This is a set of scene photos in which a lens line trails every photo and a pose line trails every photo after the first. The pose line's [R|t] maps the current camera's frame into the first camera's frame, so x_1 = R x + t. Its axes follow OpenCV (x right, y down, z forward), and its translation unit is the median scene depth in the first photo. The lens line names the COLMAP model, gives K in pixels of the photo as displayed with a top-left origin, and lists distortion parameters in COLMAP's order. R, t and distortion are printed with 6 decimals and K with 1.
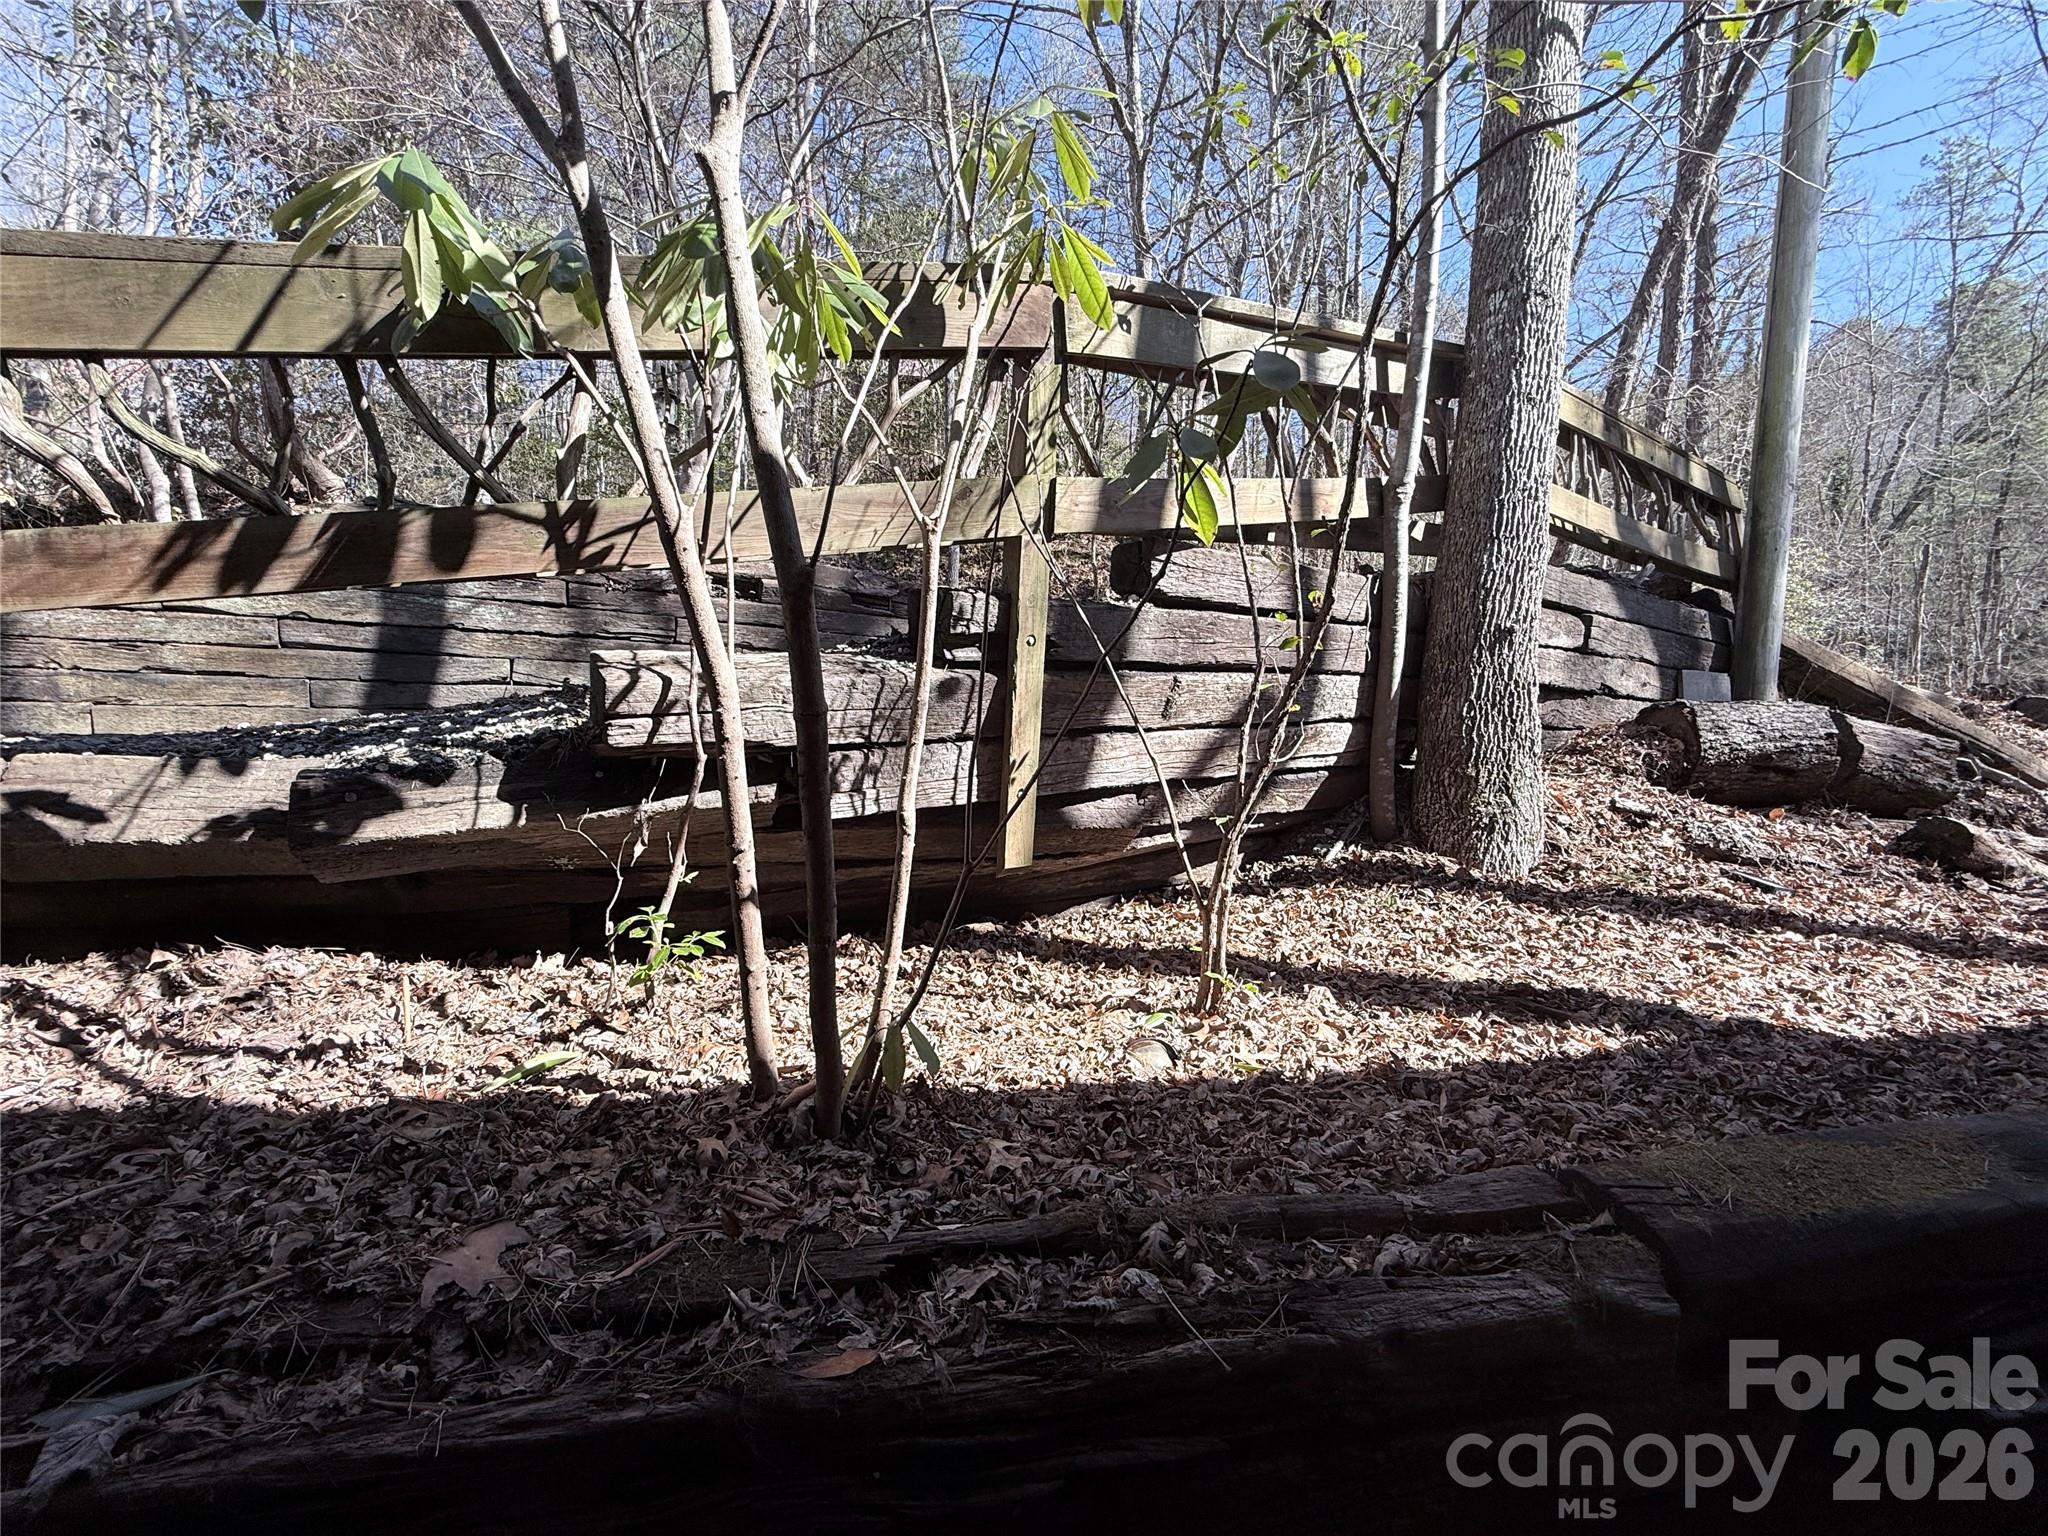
lens RADIAL K [[813.5, 0, 1015.9], [0, 813.5, 768.4], [0, 0, 1]] dist [0.000108, 0.000173]
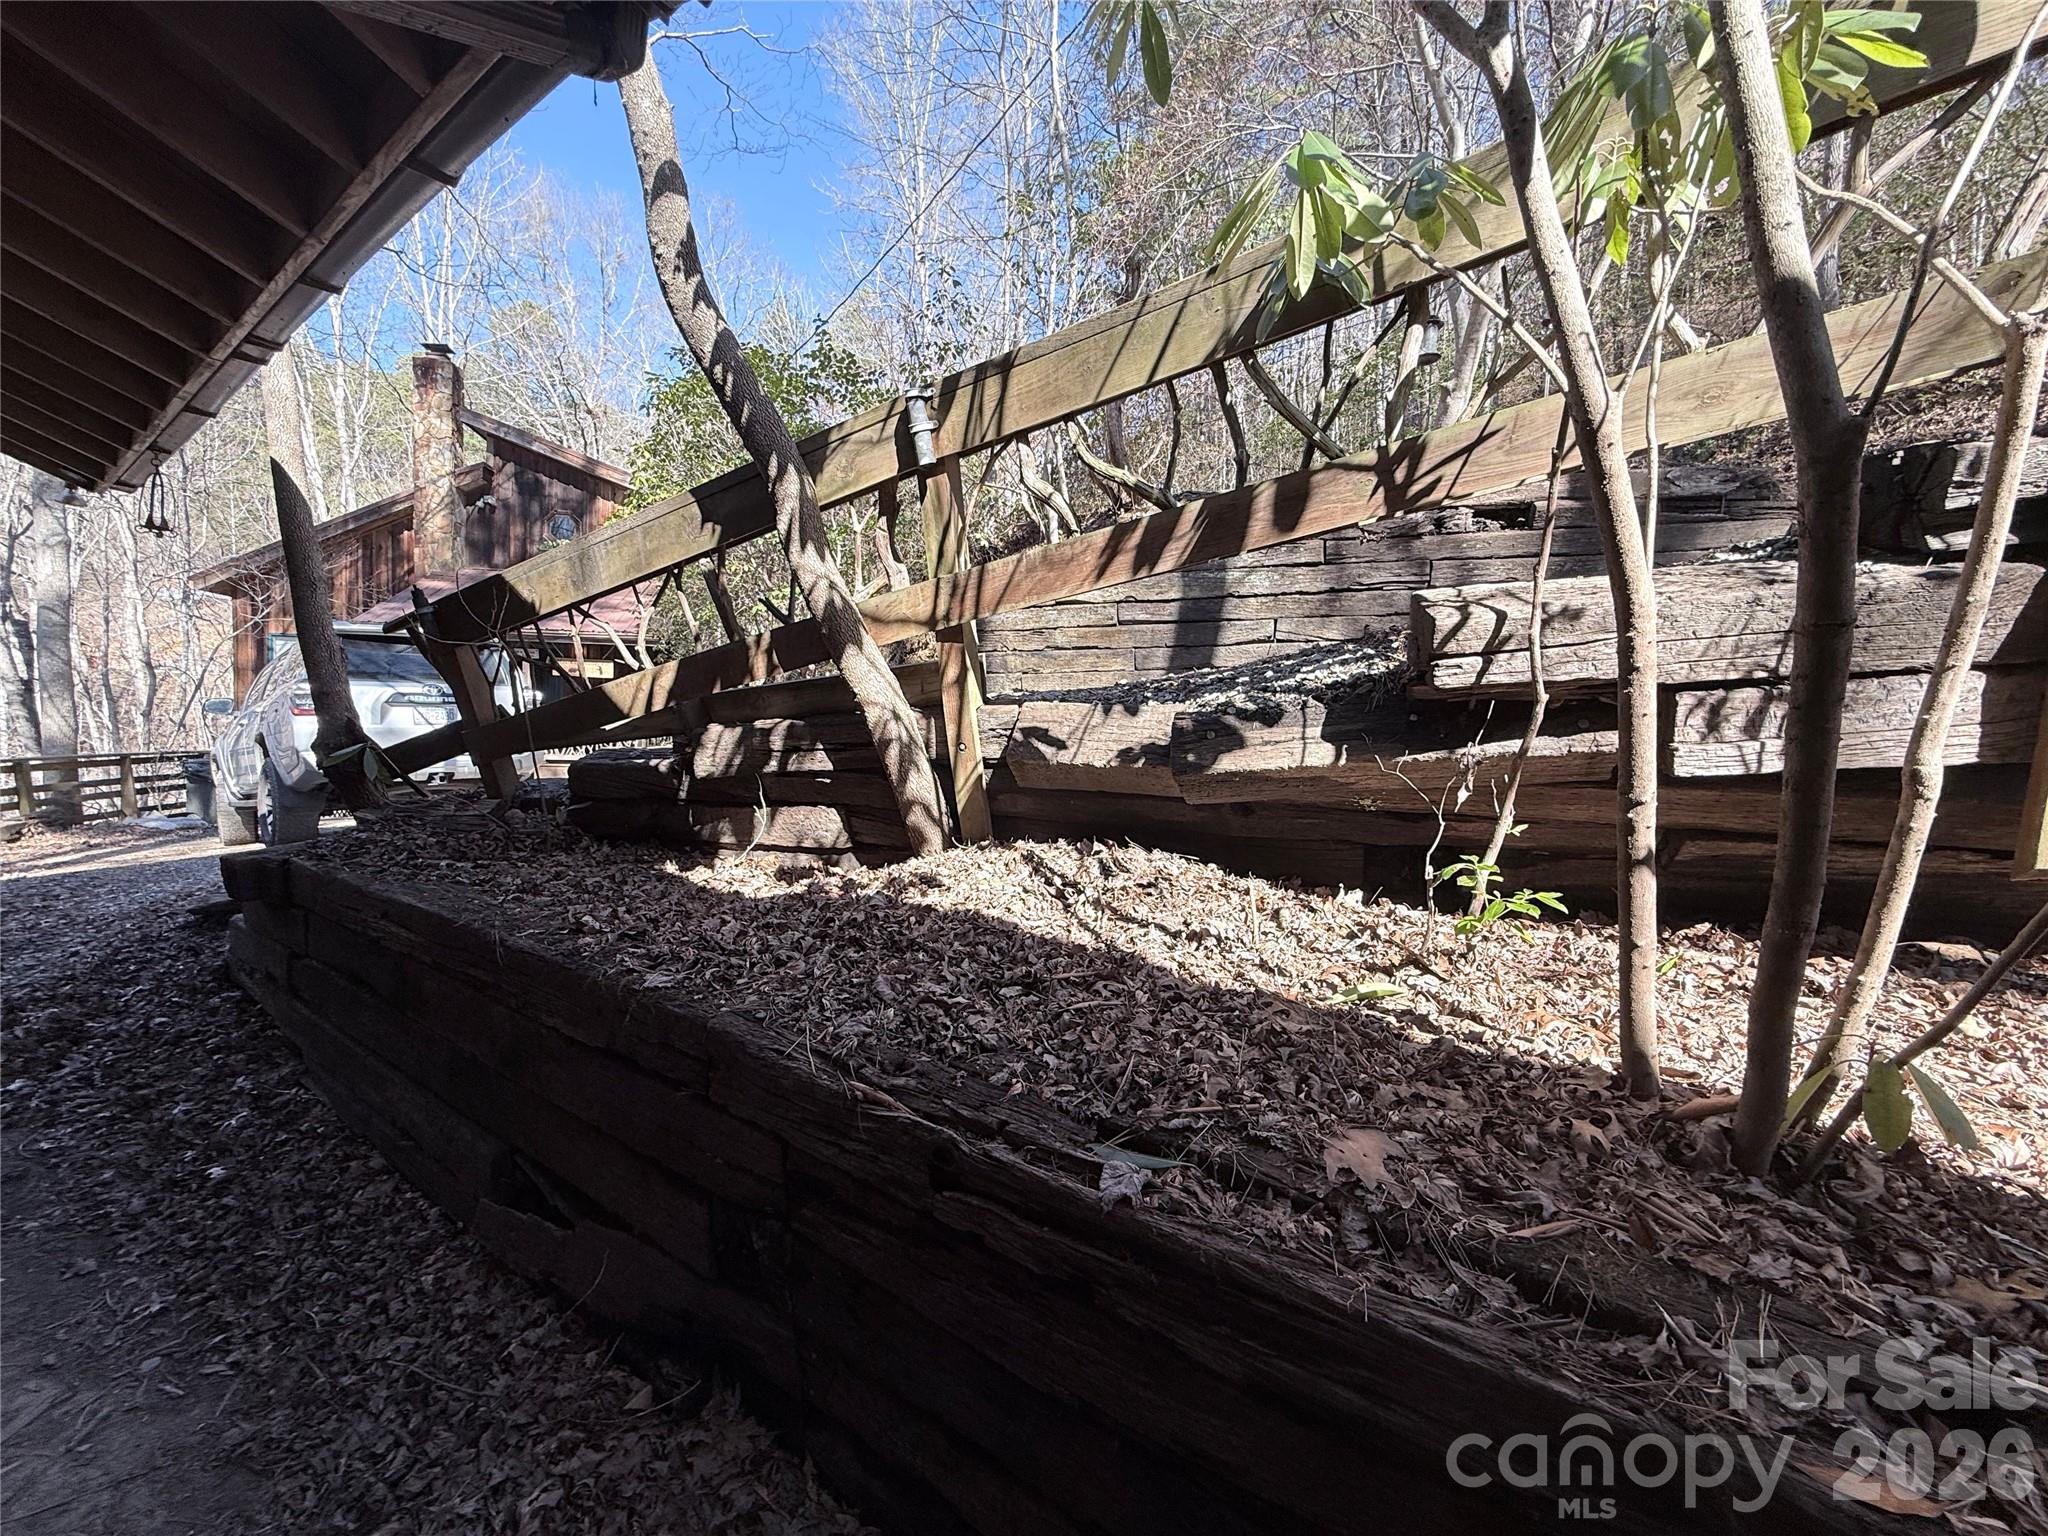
lens RADIAL K [[813.5, 0, 1015.9], [0, 813.5, 768.4], [0, 0, 1]] dist [0.000108, 0.000173]
pose [[0.675367, 0.047353, -0.735960, -0.106163], [-0.006033, 0.998258, 0.058694, 0.013971], [0.737457, -0.035200, 0.674476, -0.028891]]
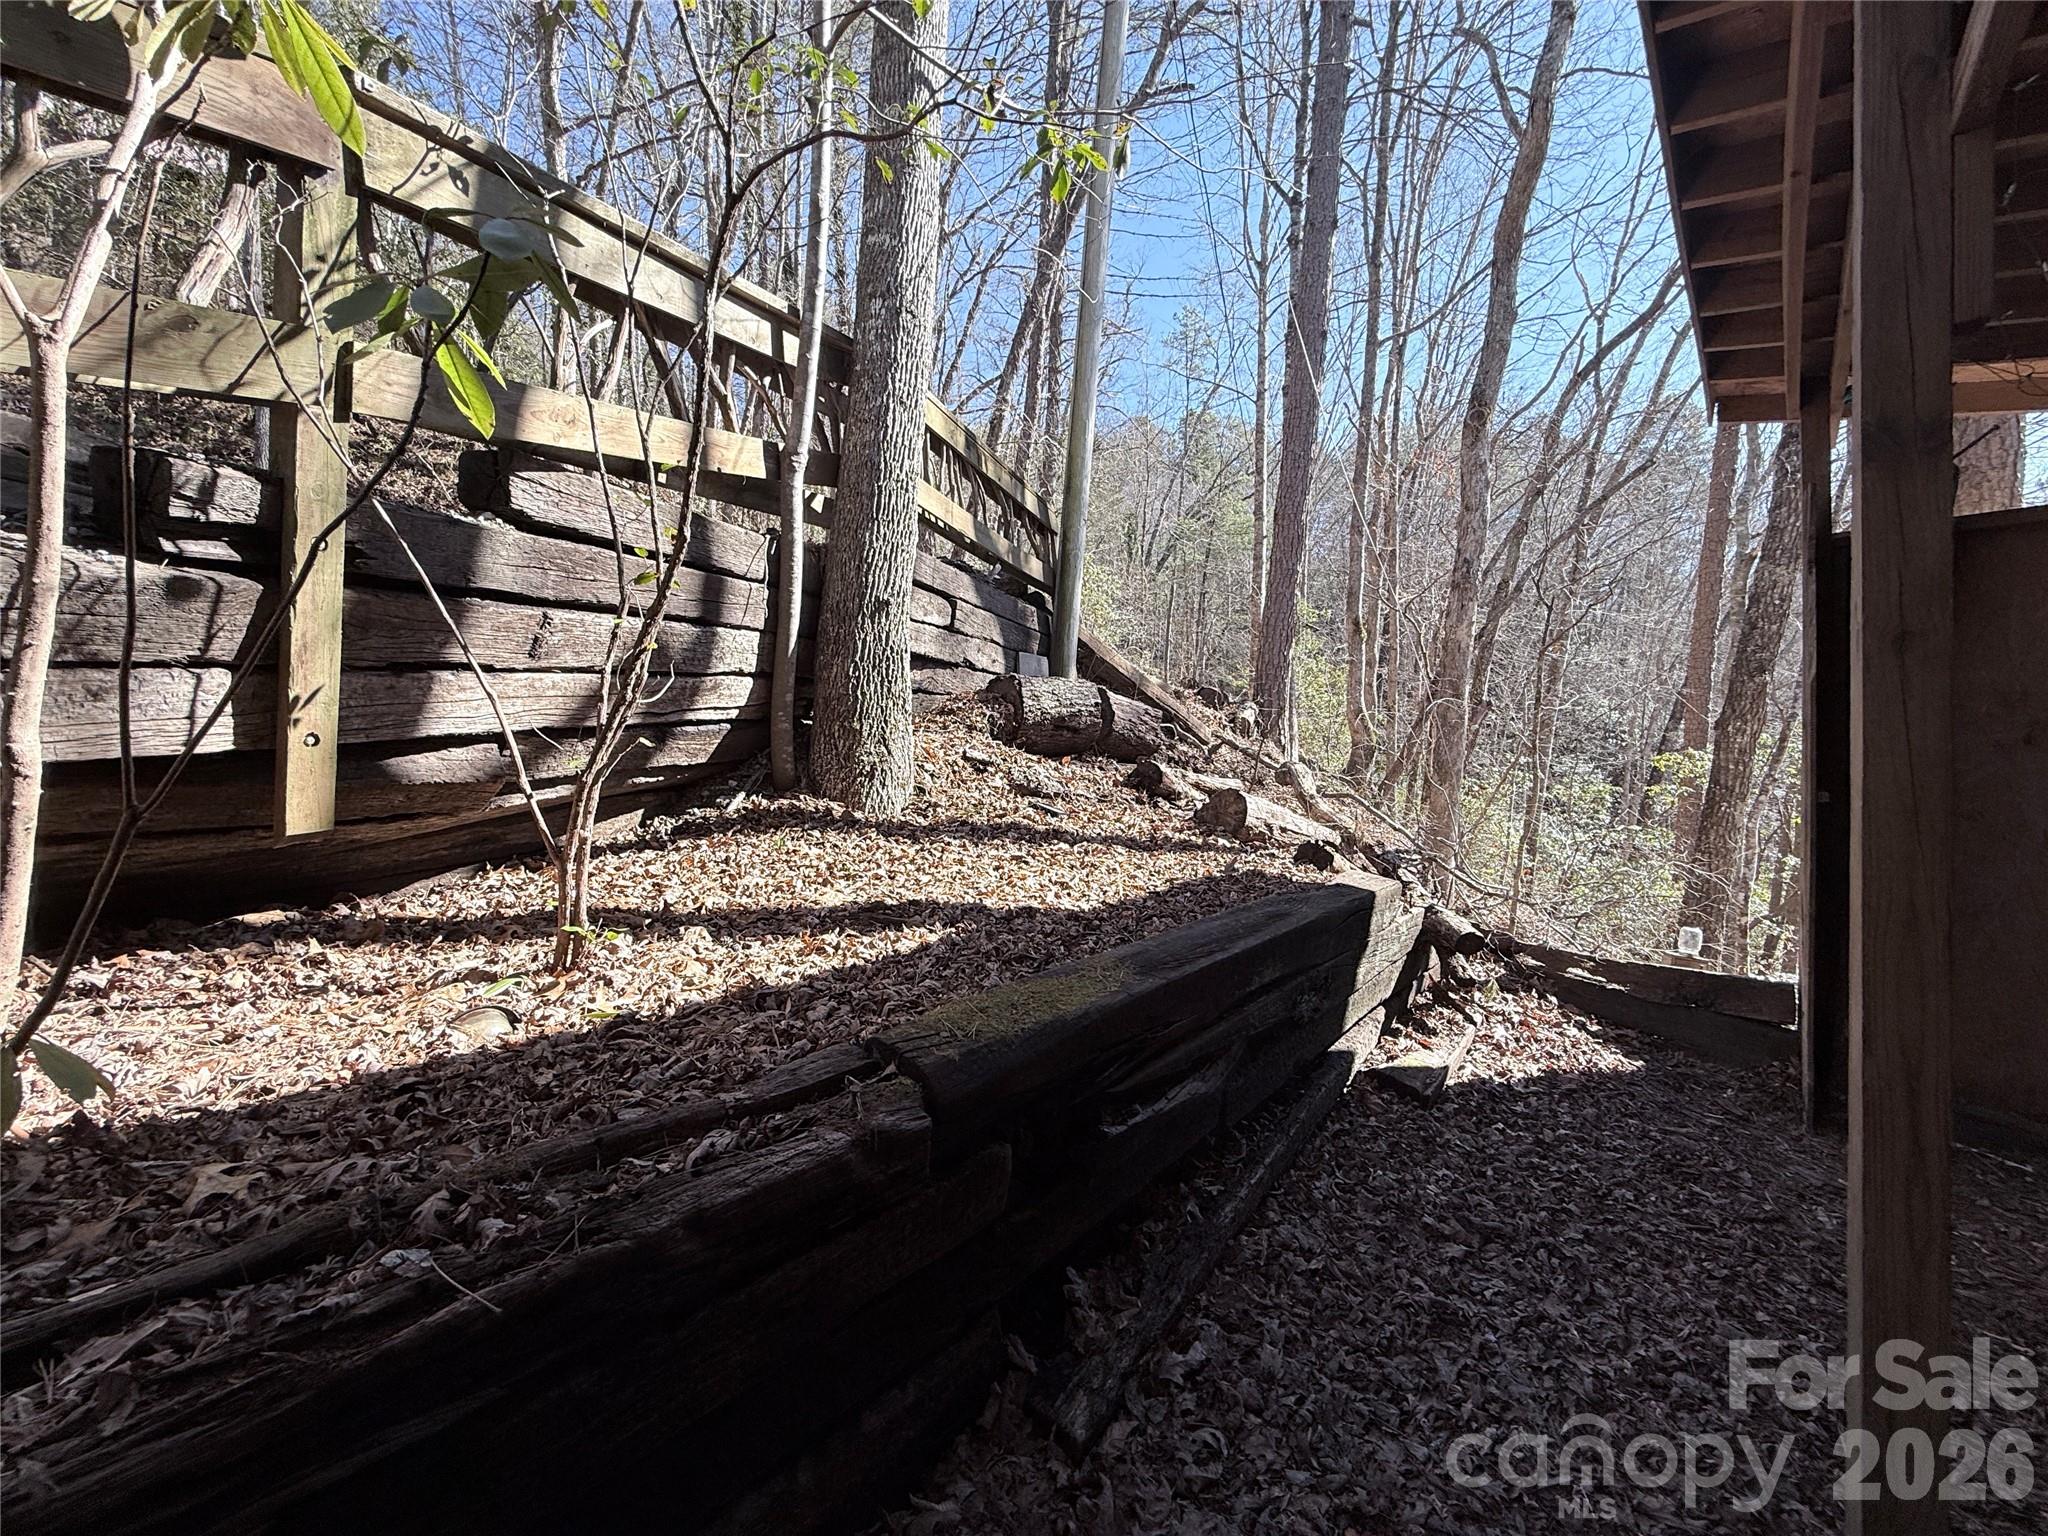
lens RADIAL K [[813.5, 0, 1015.9], [0, 813.5, 768.4], [0, 0, 1]] dist [0.000108, 0.000173]
pose [[0.795603, -0.019668, 0.605499, 0.086479], [-0.004160, 0.999272, 0.037925, 0.032242], [-0.605804, -0.032692, 0.794942, -0.048059]]
